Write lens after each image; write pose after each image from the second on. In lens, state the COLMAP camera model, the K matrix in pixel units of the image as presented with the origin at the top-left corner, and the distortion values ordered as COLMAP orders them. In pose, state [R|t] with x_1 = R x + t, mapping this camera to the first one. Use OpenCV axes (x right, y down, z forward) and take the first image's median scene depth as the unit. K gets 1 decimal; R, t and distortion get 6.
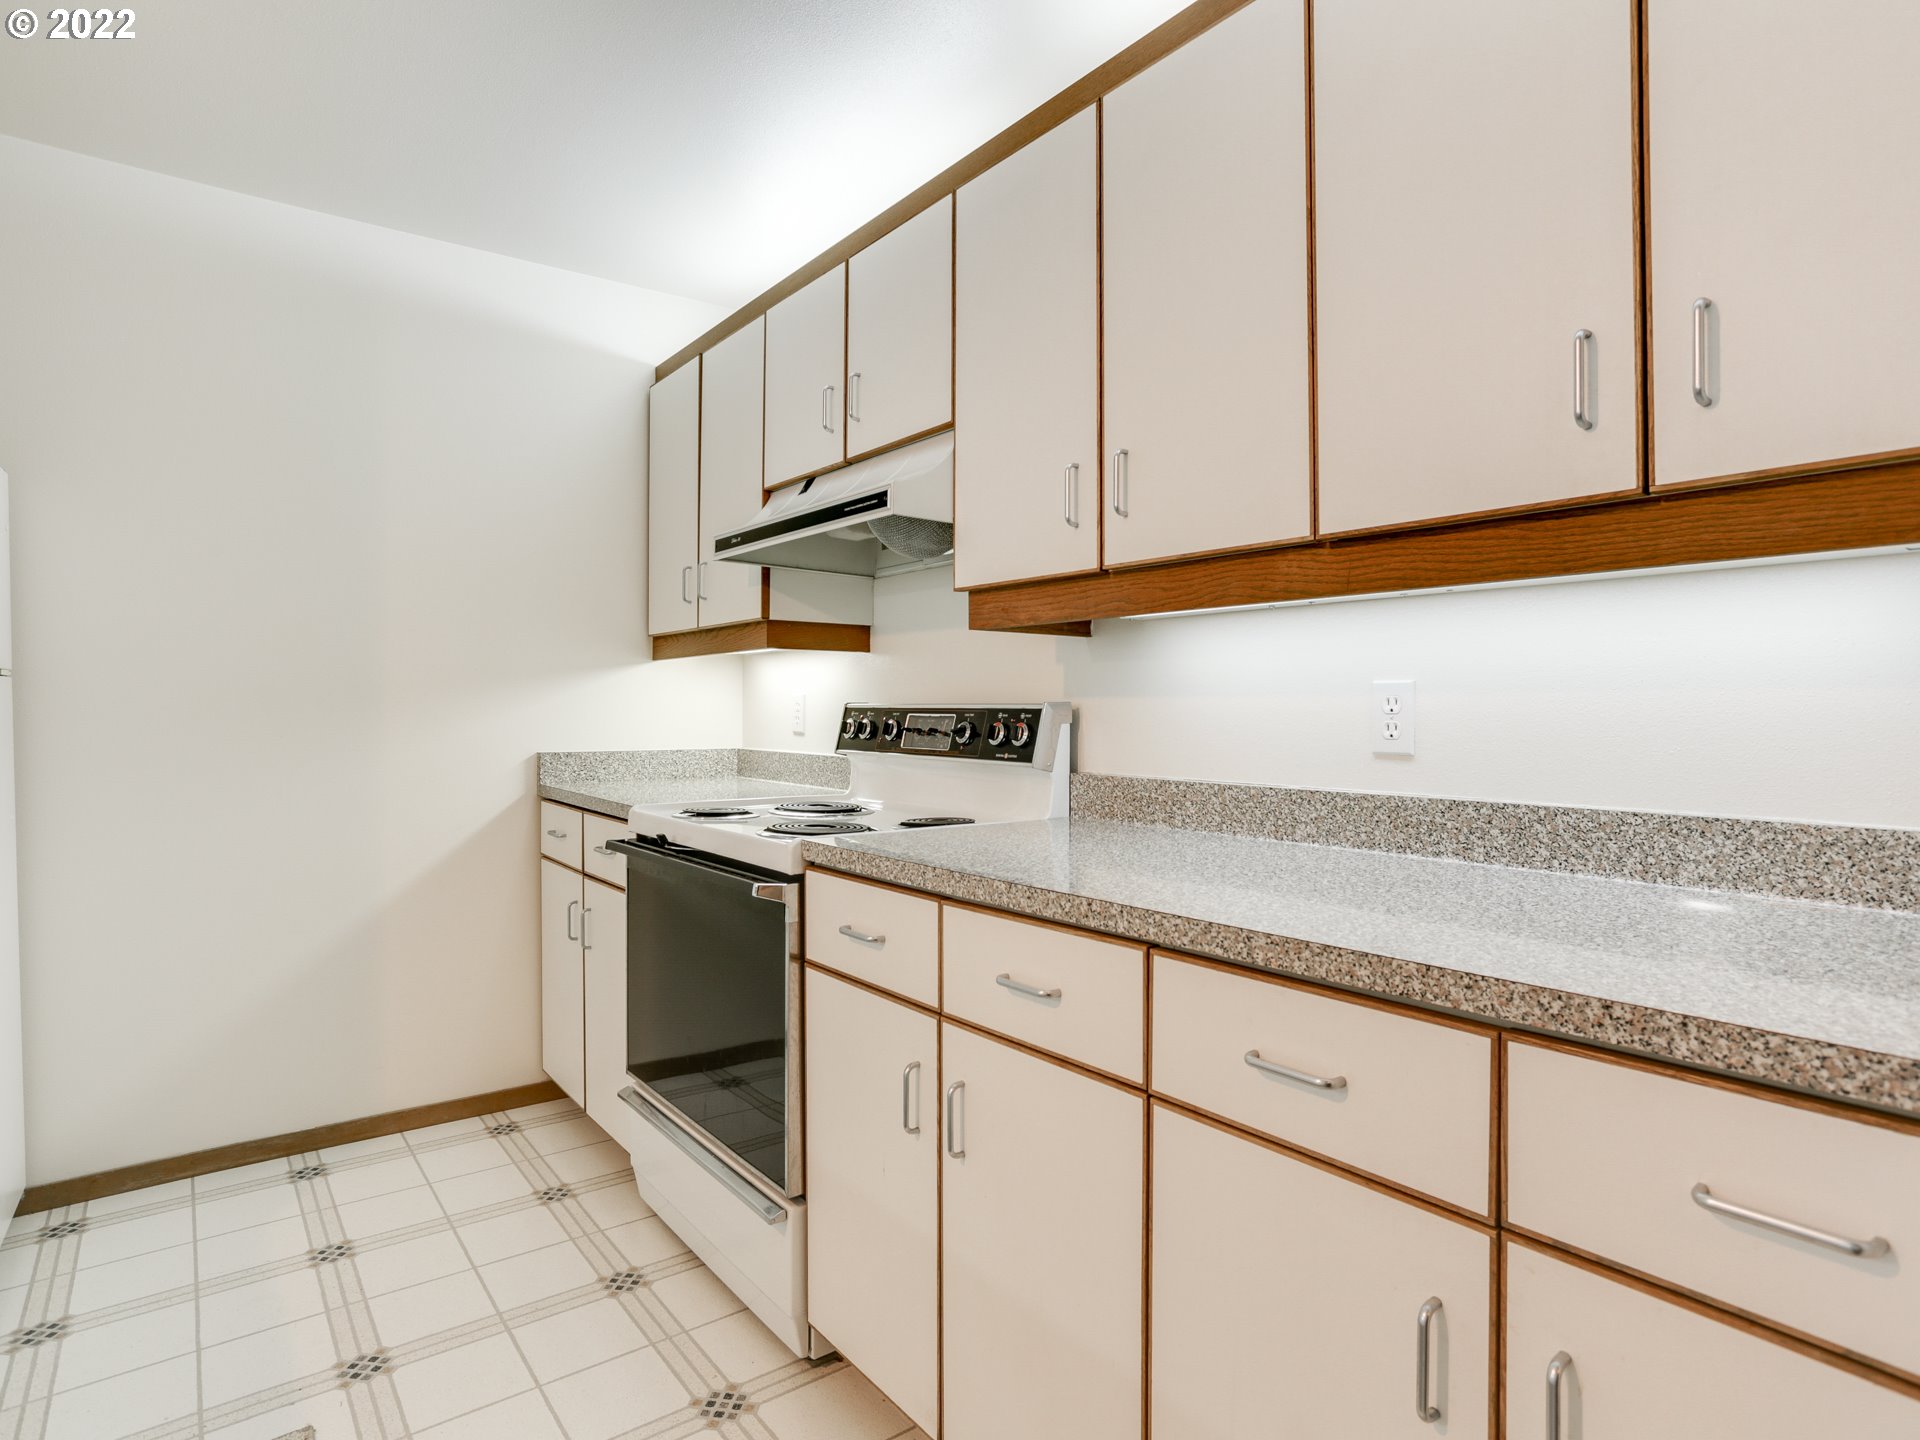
lens RADIAL K [[1077.2, 0, 884.0], [0, 1077.2, 703.1], [0, 0, 1]] dist [-0.072184, 0.039120]
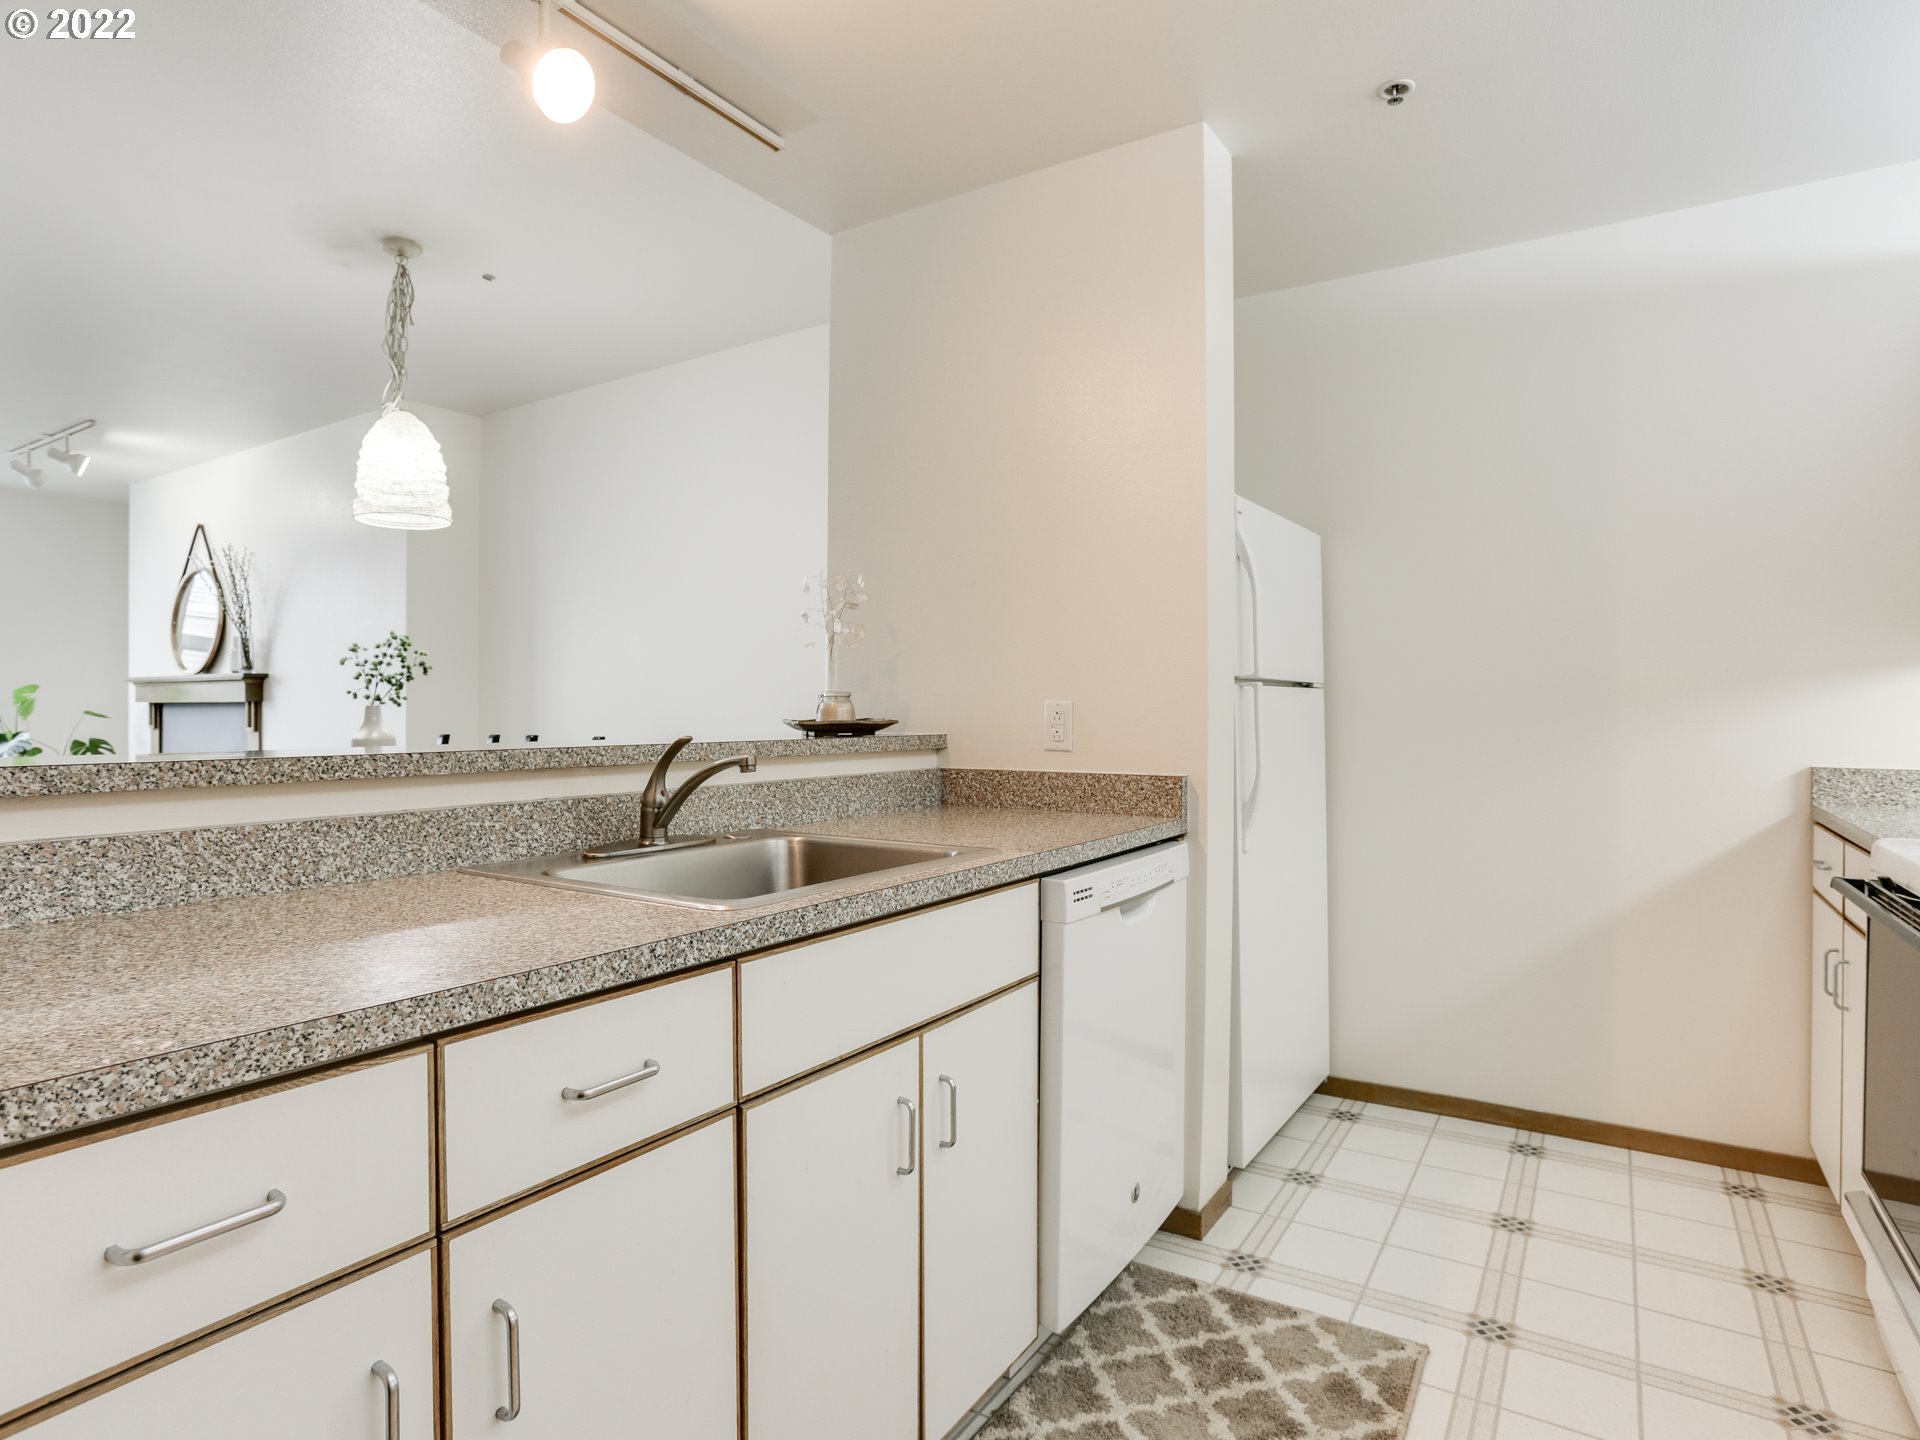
lens RADIAL K [[1089.1, 0, 999.9], [0, 1089.1, 717.1], [0, 0, 1]] dist [-0.075656, 0.039351]
pose [[0.336065, 0.006710, -0.941815, 0.301880], [0.000957, 0.999972, 0.007465, -0.000220], [0.941838, -0.003410, 0.336049, 0.142350]]
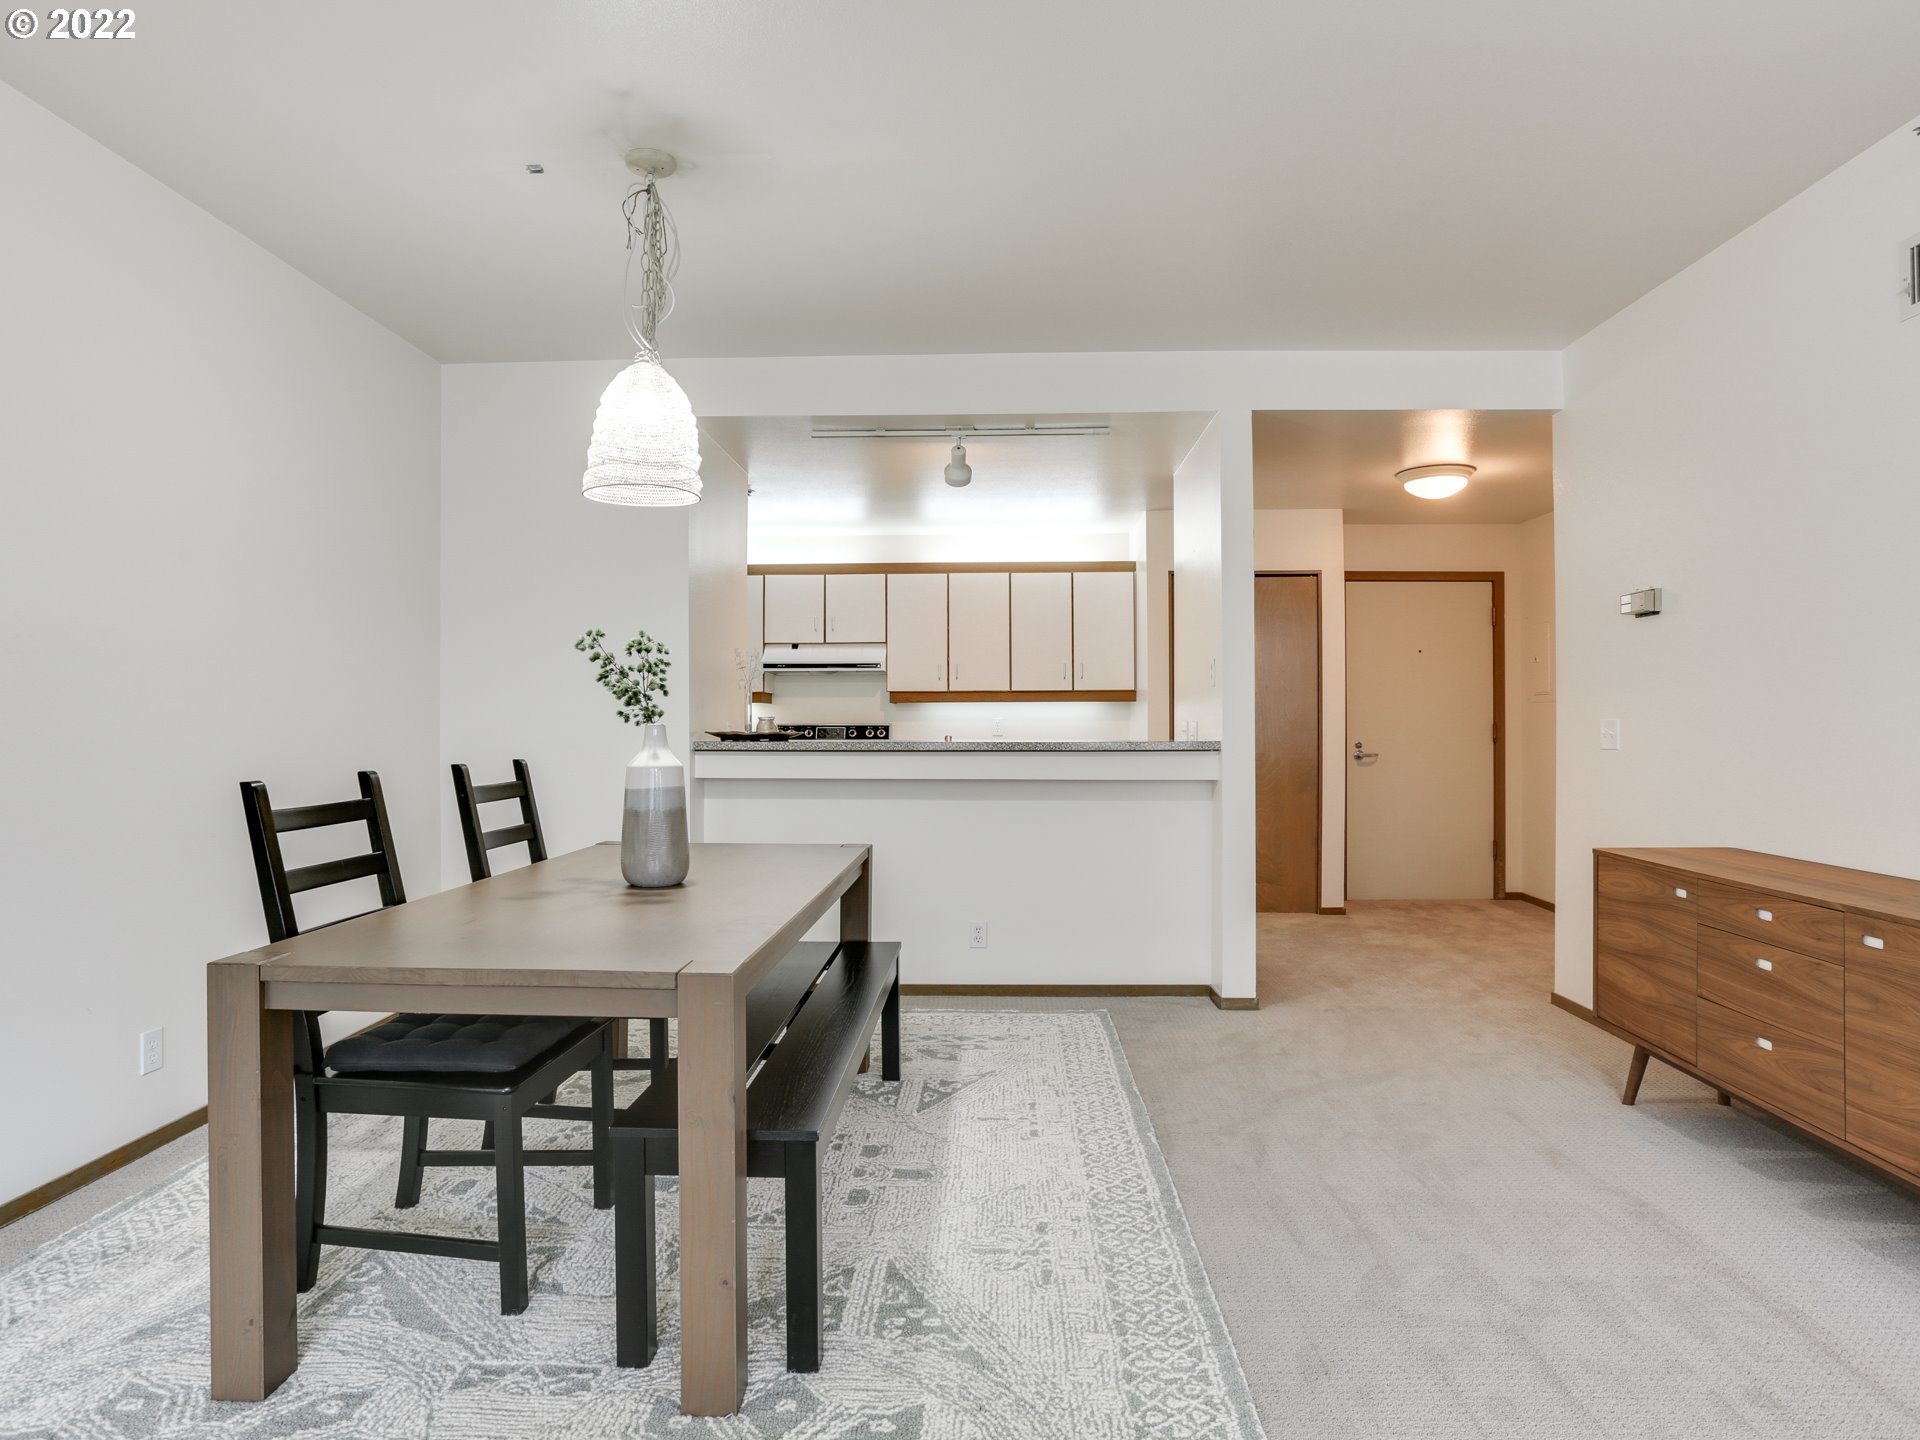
lens RADIAL K [[1057.4, 0, 955.8], [0, 1057.4, 717.1], [0, 0, 1]] dist [-0.062080, 0.033075]
pose [[0.638183, -0.000457, 0.769885, -2.132310], [0.003911, 0.999989, -0.002649, -0.010837], [-0.769875, 0.004701, 0.638178, -1.179794]]
